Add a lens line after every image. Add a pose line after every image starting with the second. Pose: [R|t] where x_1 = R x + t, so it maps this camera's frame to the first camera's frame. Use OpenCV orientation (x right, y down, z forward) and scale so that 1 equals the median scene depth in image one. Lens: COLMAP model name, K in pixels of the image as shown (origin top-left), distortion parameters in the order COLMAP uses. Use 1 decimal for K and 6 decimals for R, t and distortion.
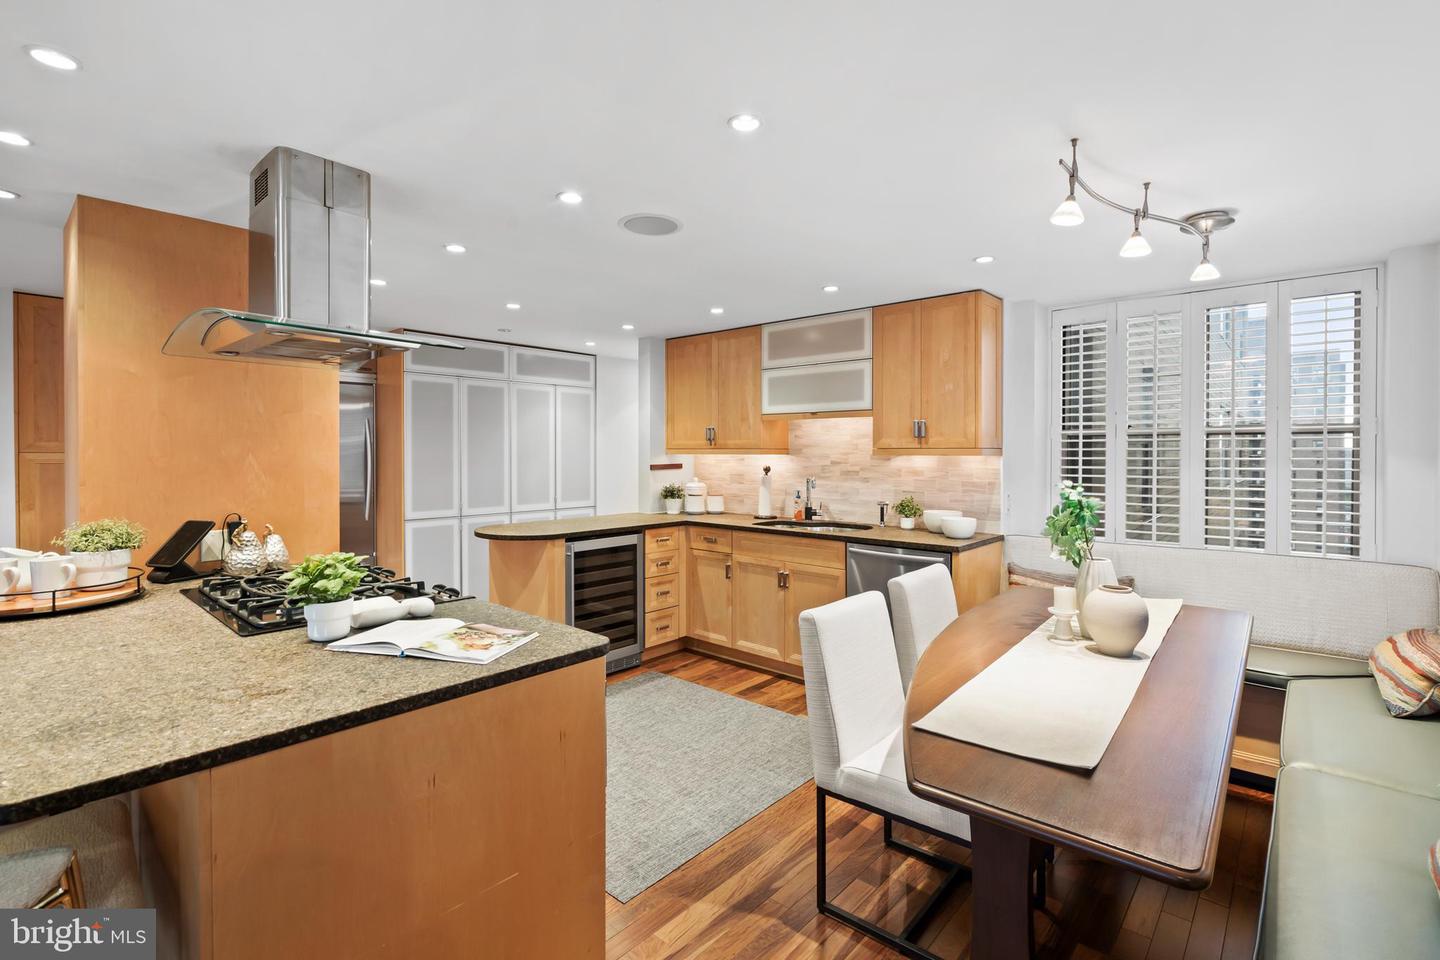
lens RADIAL K [[661.3, 0, 722.7], [0, 661.3, 447.1], [0, 0, 1]] dist [0.000570, 0.000228]
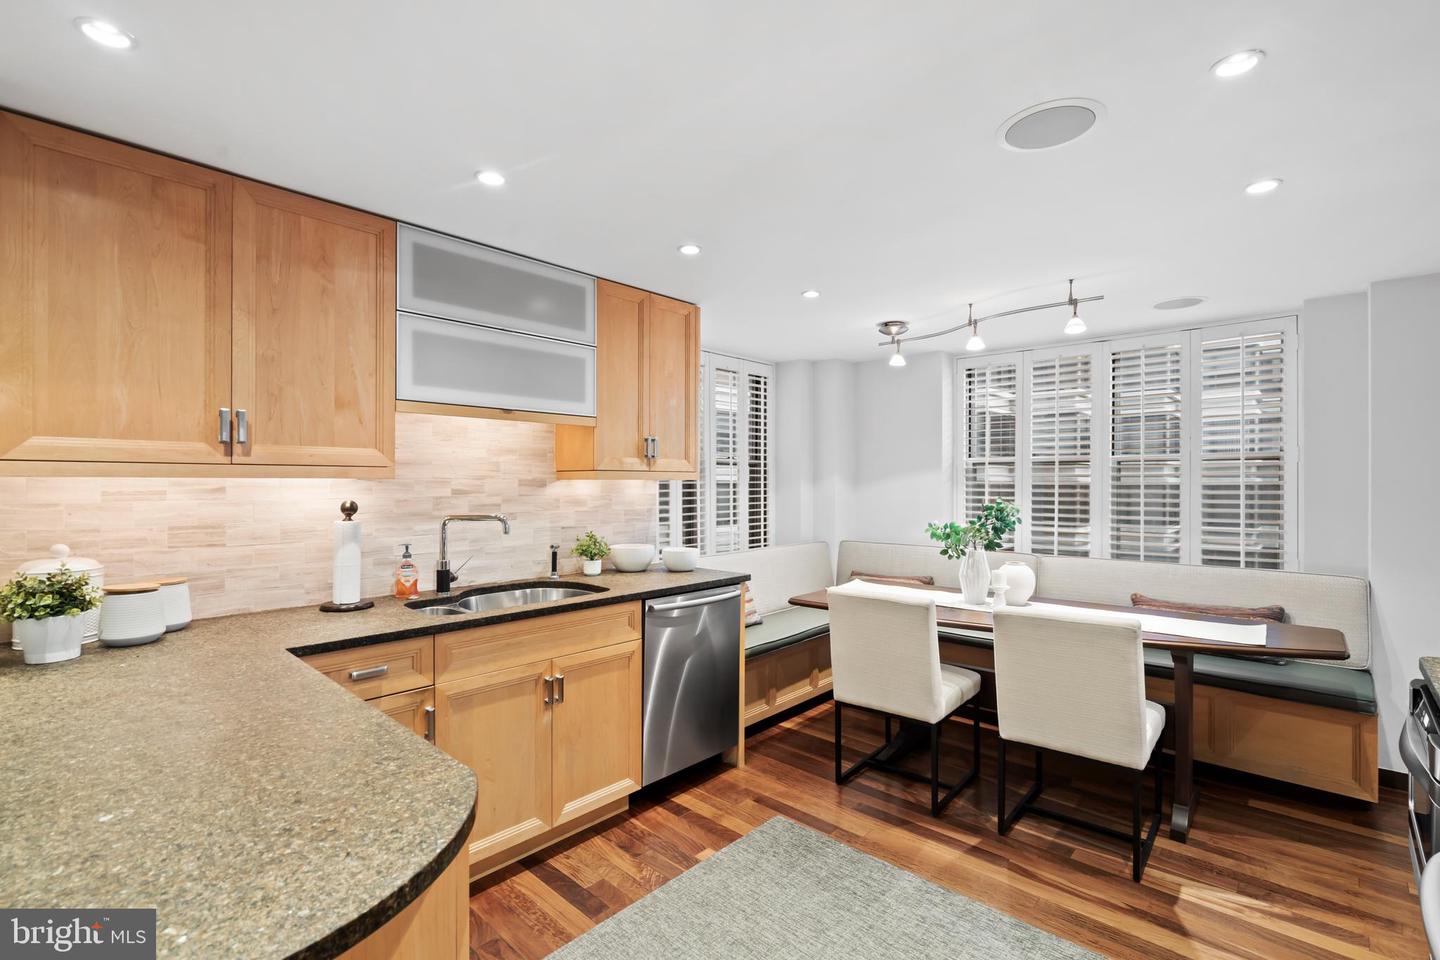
lens RADIAL K [[650.6, 0, 720.0], [0, 650.6, 480.0], [0, 0, 1]] dist [-0.000165, 0.000710]
pose [[0.020355, 0.001472, 0.999792, -0.462623], [-0.010765, 0.999941, -0.001253, 0.011365], [-0.999735, -0.010737, 0.020370, 0.800609]]
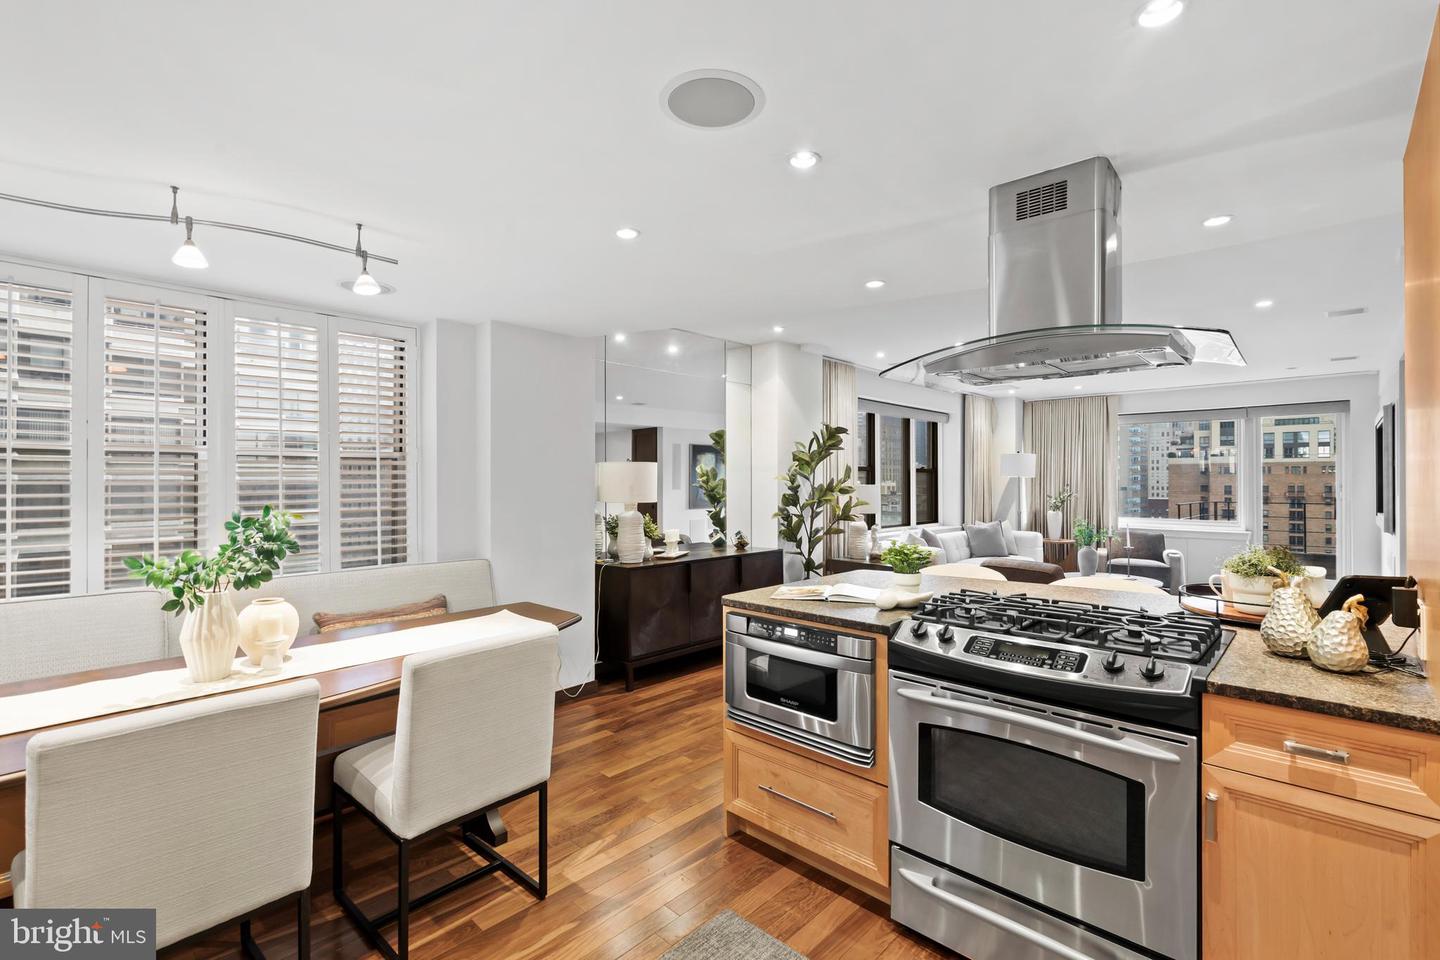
lens RADIAL K [[650.6, 0, 720.0], [0, 650.6, 480.0], [0, 0, 1]] dist [-0.000165, 0.000710]
pose [[-0.999534, -0.000395, 0.030524, -0.080756], [-0.000718, 0.999944, -0.010549, 0.012417], [-0.030518, -0.010566, -0.999478, 0.975639]]
